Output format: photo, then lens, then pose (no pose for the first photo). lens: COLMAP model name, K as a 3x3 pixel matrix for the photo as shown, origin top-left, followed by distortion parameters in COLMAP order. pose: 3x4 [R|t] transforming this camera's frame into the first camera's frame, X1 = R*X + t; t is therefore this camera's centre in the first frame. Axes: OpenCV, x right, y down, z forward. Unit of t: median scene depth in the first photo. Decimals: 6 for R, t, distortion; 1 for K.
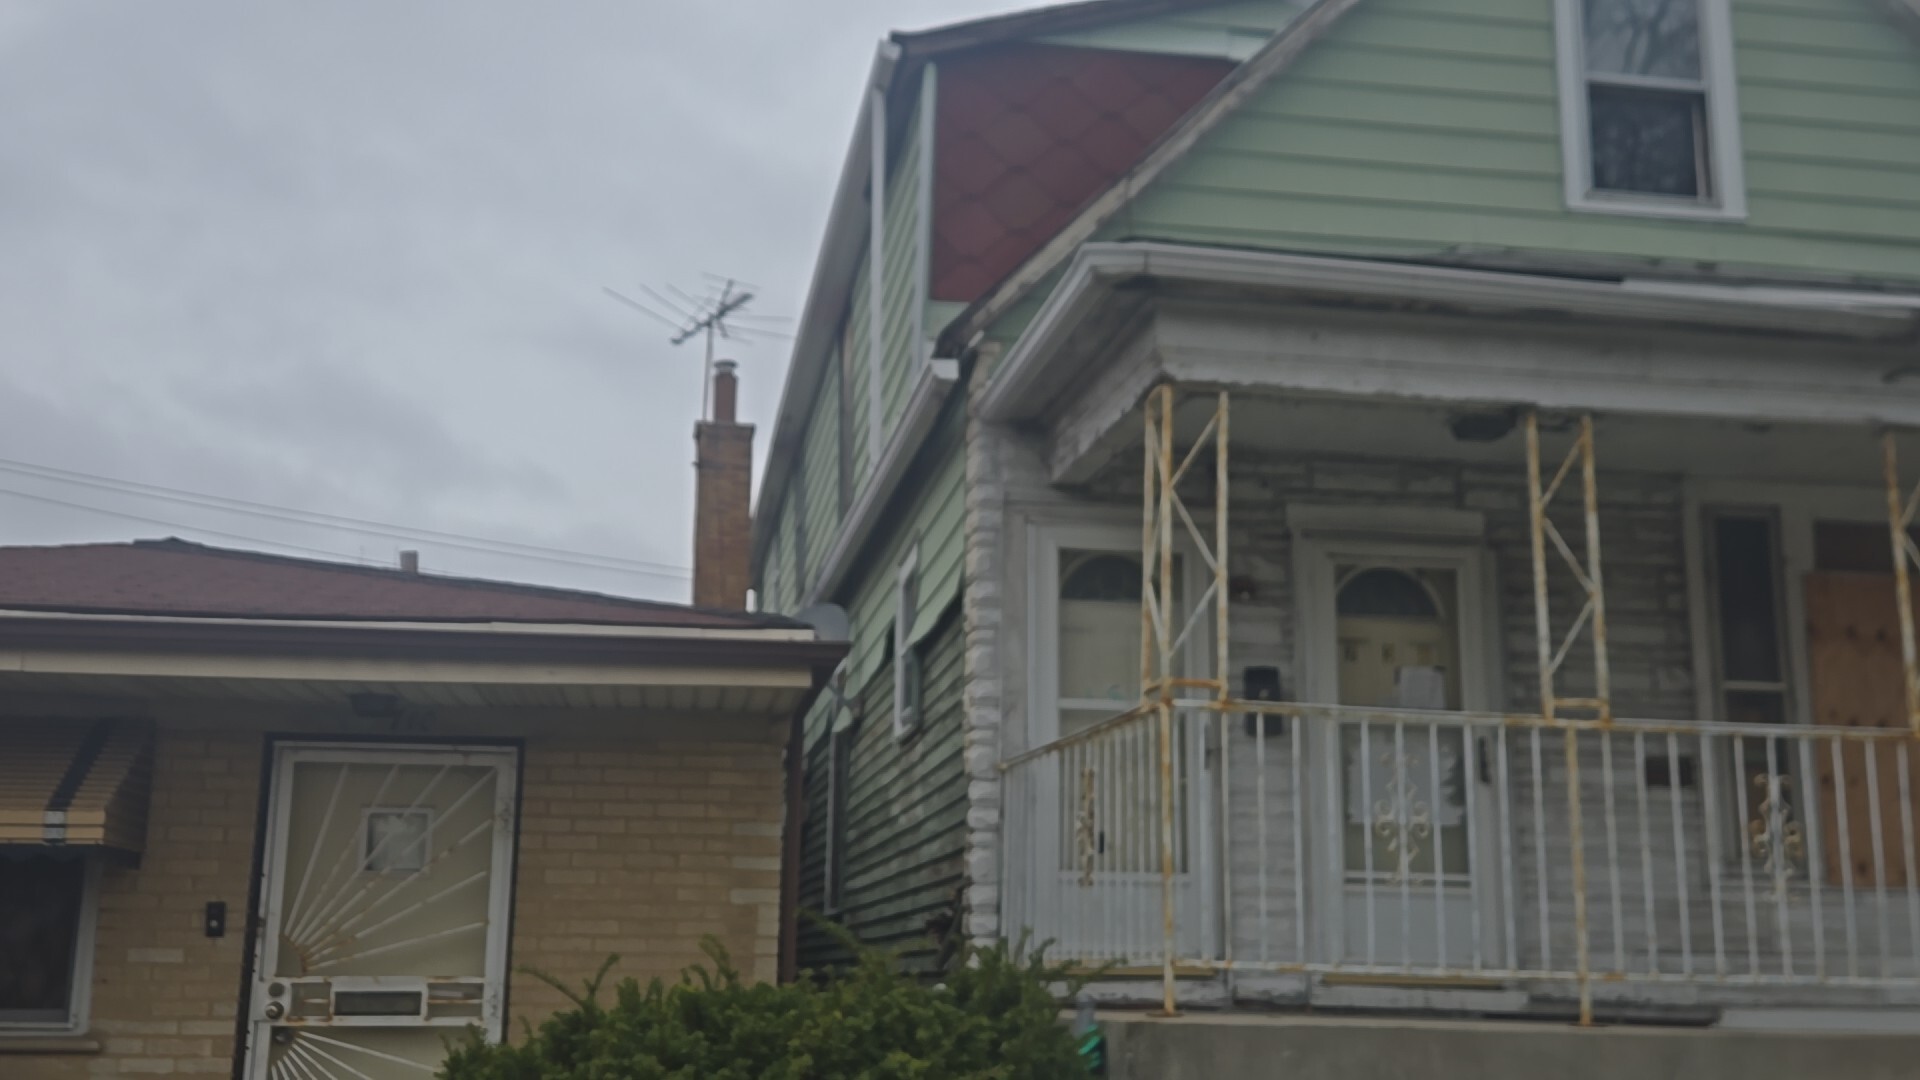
lens RADIAL K [[2033.3, 0, 960.0], [0, 2033.3, 540.0], [0, 0, 1]] dist [0.040335, 0.024721]
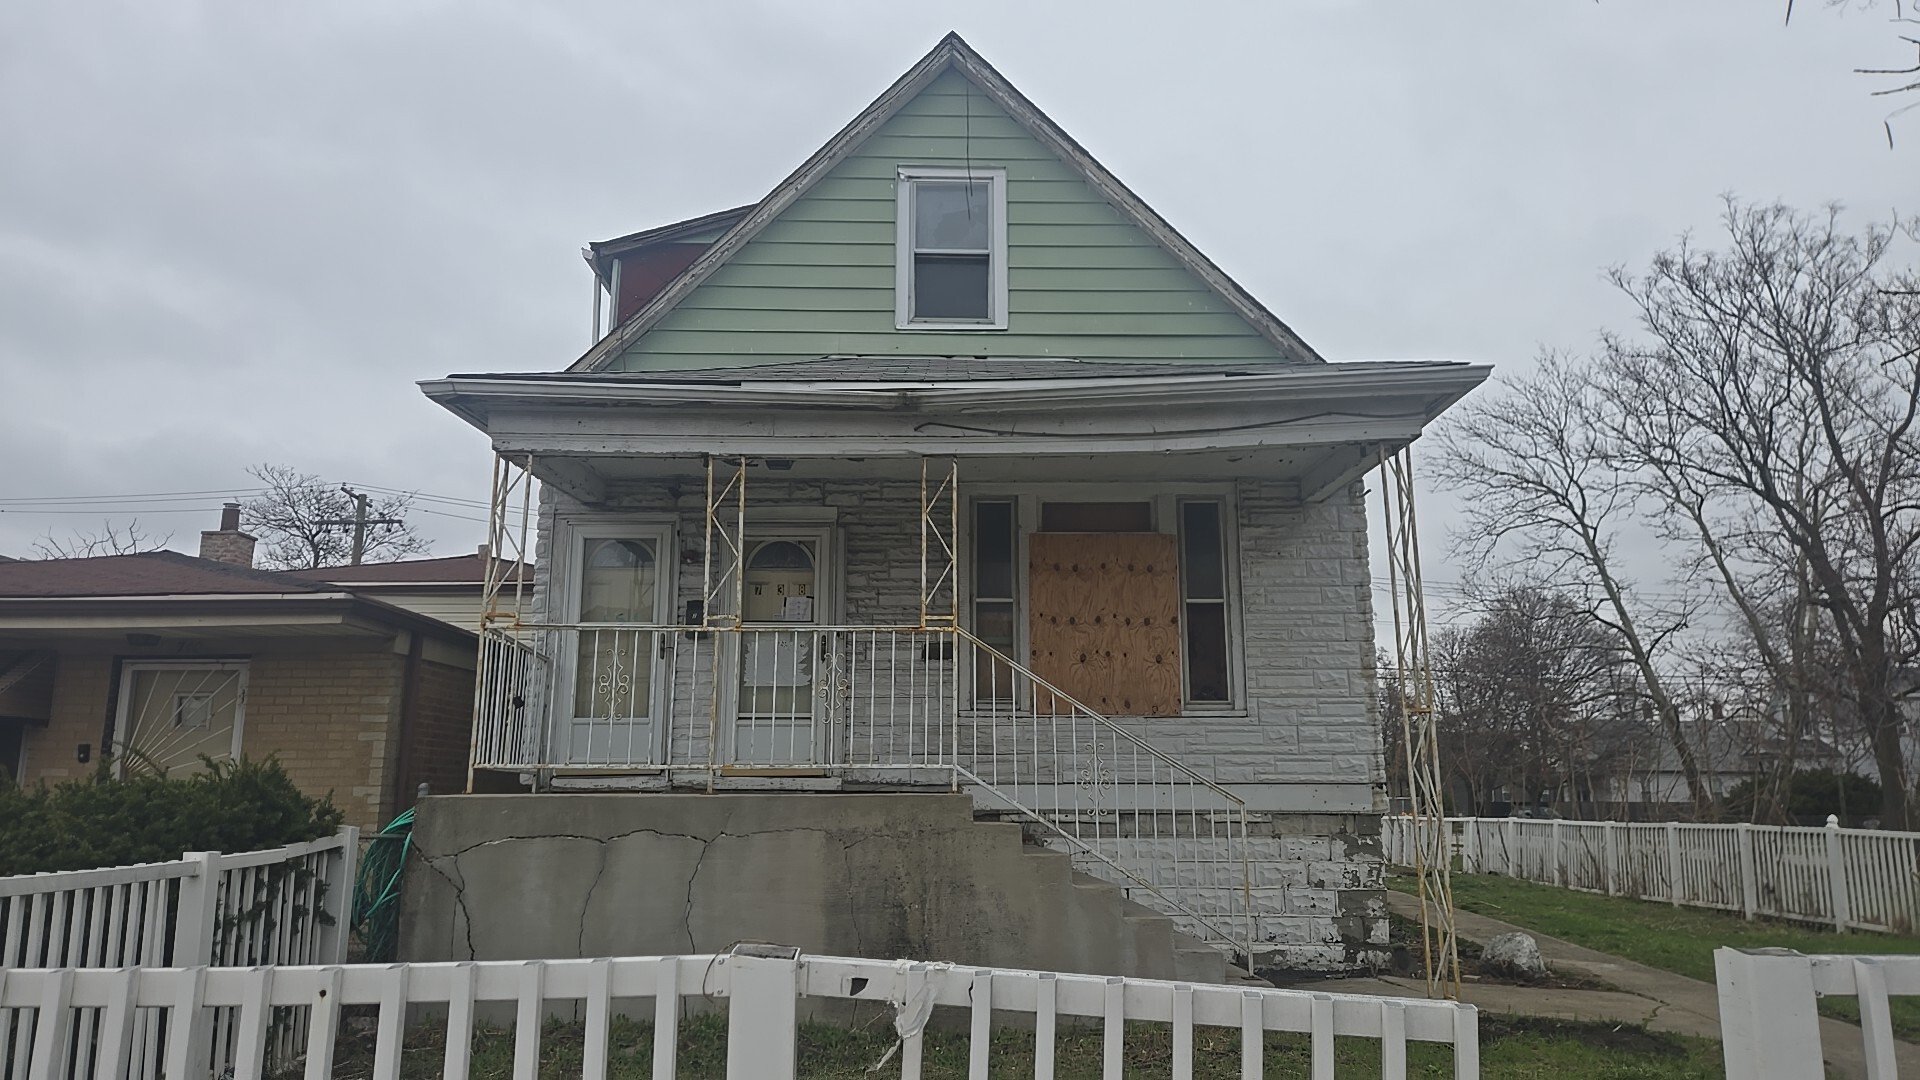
lens RADIAL K [[1280.4, 0, 960.0], [0, 1280.4, 540.0], [0, 0, 1]] dist [0.106152, -0.118180]
pose [[0.989505, -0.040561, -0.138687, 0.541176], [0.043423, 0.998901, 0.017668, -0.000203], [0.137818, -0.023505, 0.990179, -0.083085]]
